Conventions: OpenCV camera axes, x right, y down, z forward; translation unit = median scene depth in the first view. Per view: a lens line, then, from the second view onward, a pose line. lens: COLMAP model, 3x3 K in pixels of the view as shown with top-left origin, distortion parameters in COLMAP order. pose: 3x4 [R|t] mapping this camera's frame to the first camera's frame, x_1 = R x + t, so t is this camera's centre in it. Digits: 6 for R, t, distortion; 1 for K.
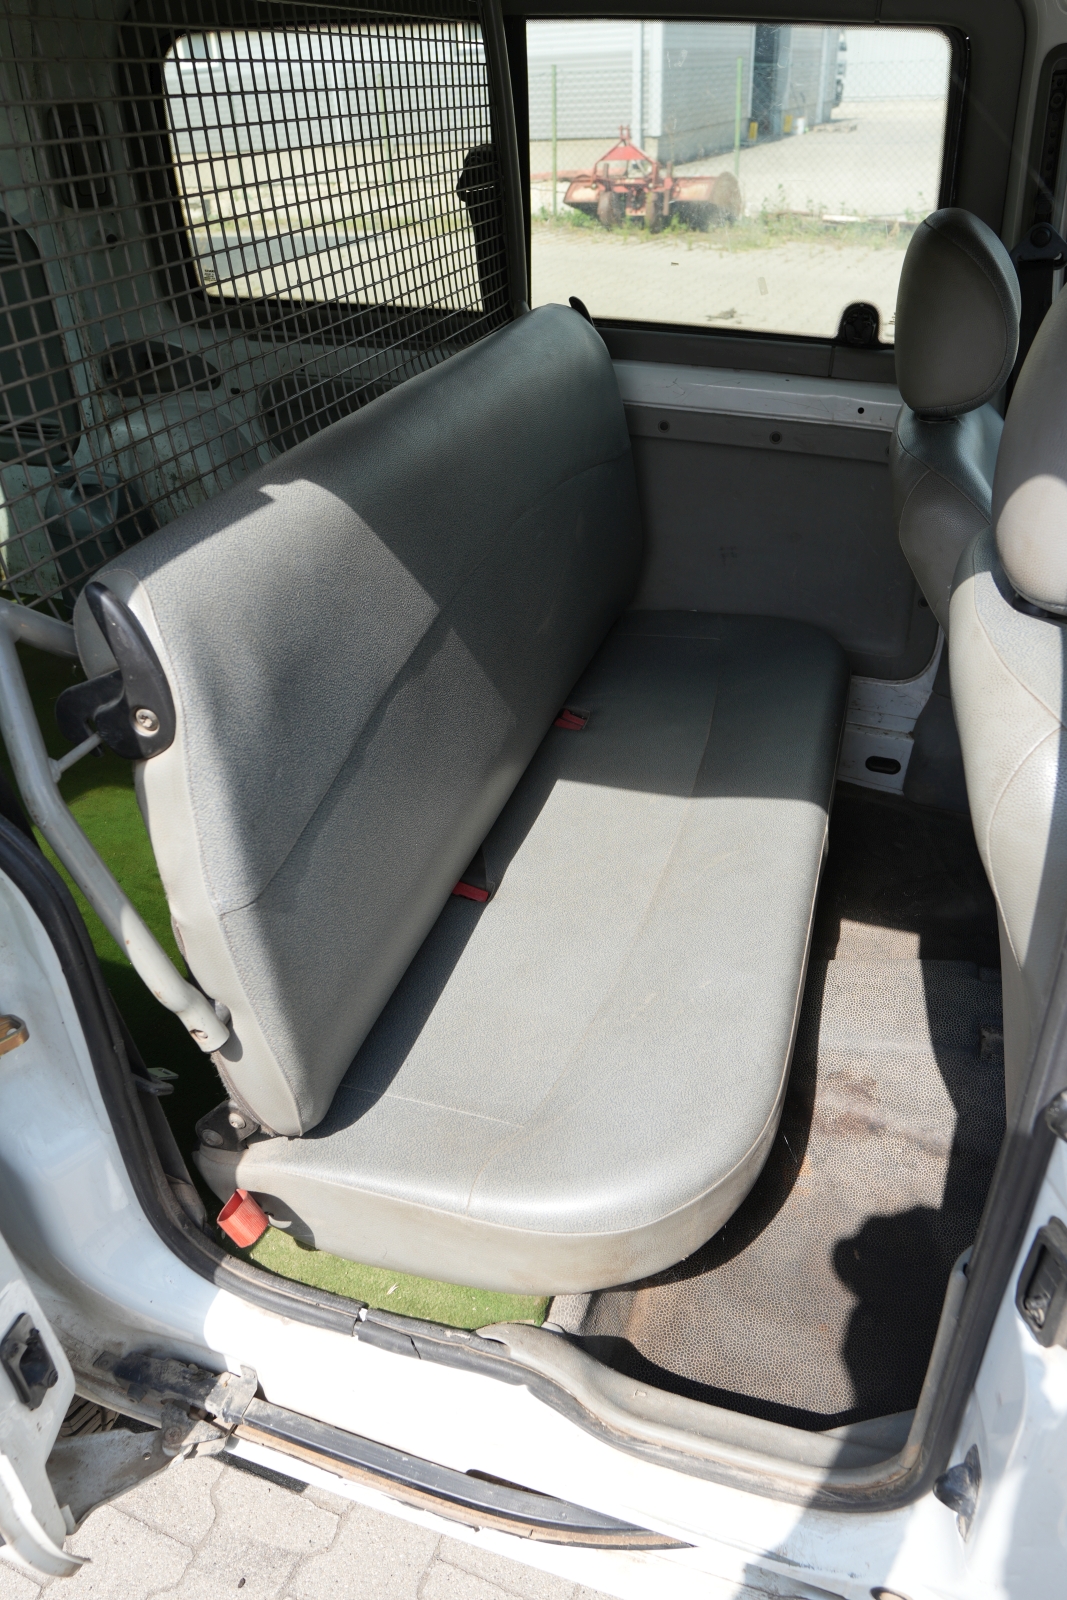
lens RADIAL K [[1141.5, 0, 532.1], [0, 1141.5, 795.6], [0, 0, 1]] dist [-0.100138, 0.057736]
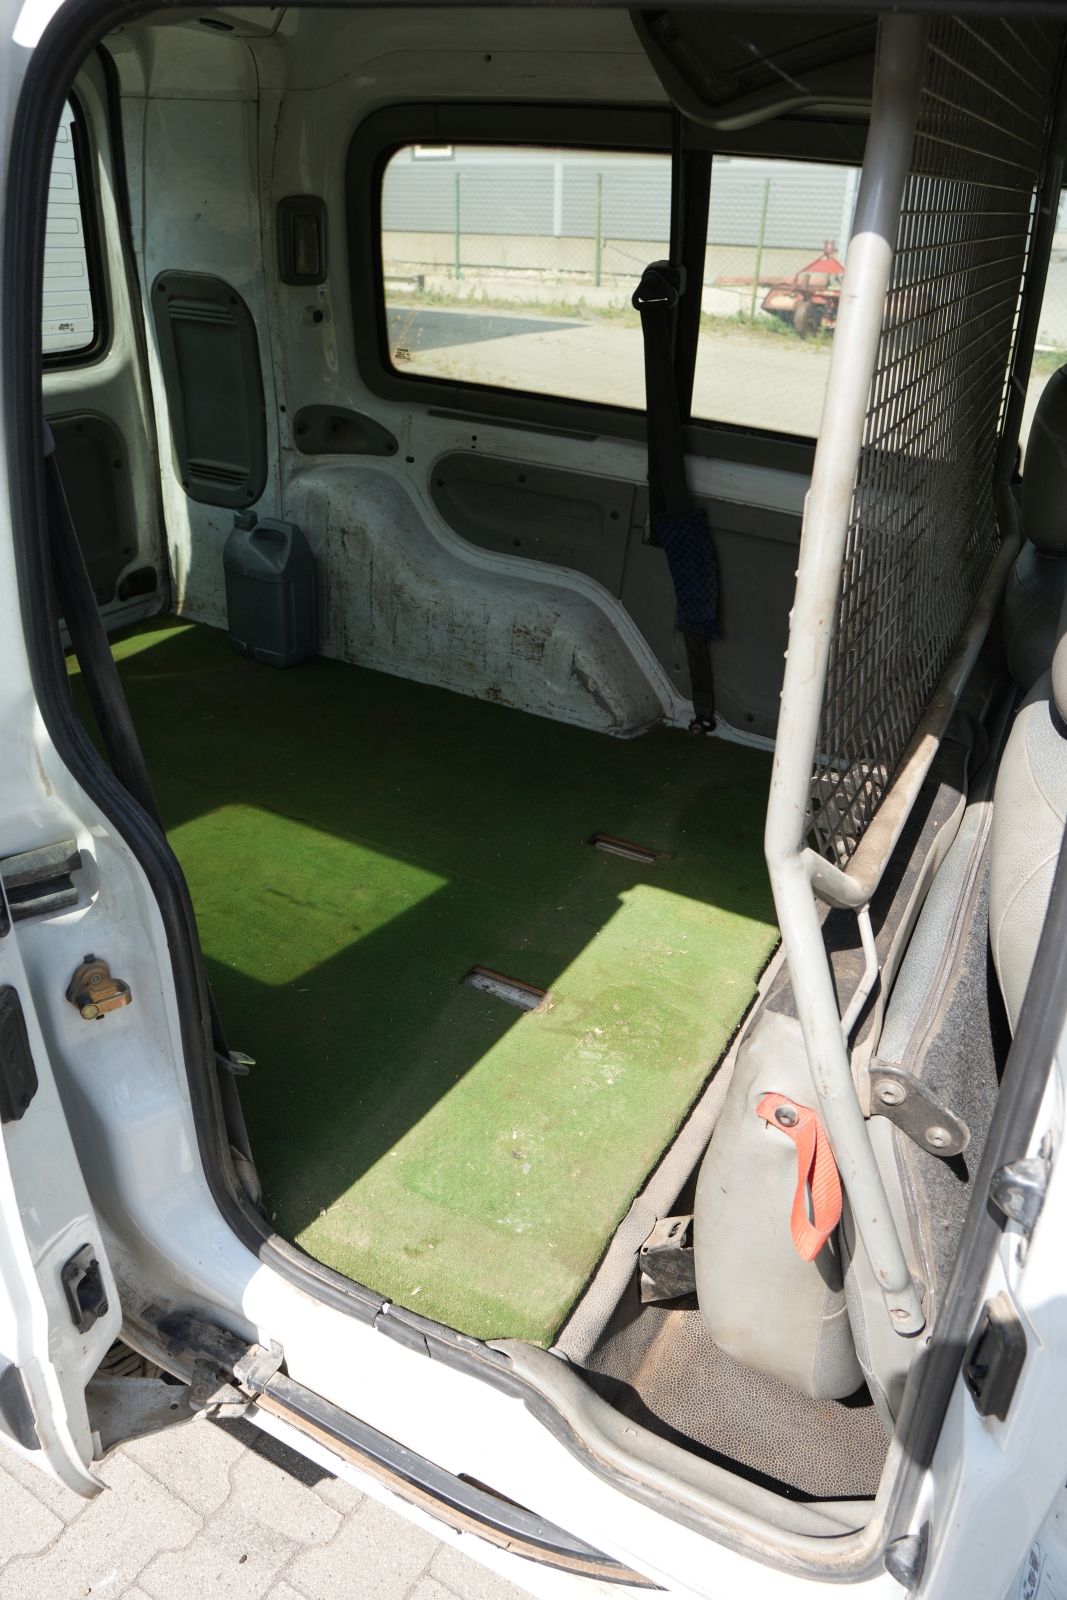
lens RADIAL K [[1141.5, 0, 538.2], [0, 1141.5, 802.7], [0, 0, 1]] dist [-0.100138, 0.057736]
pose [[0.984684, 0.129959, -0.116220, 0.054735], [-0.137040, 0.989030, -0.055134, 0.019453], [0.107780, 0.070216, 0.991692, -0.089340]]
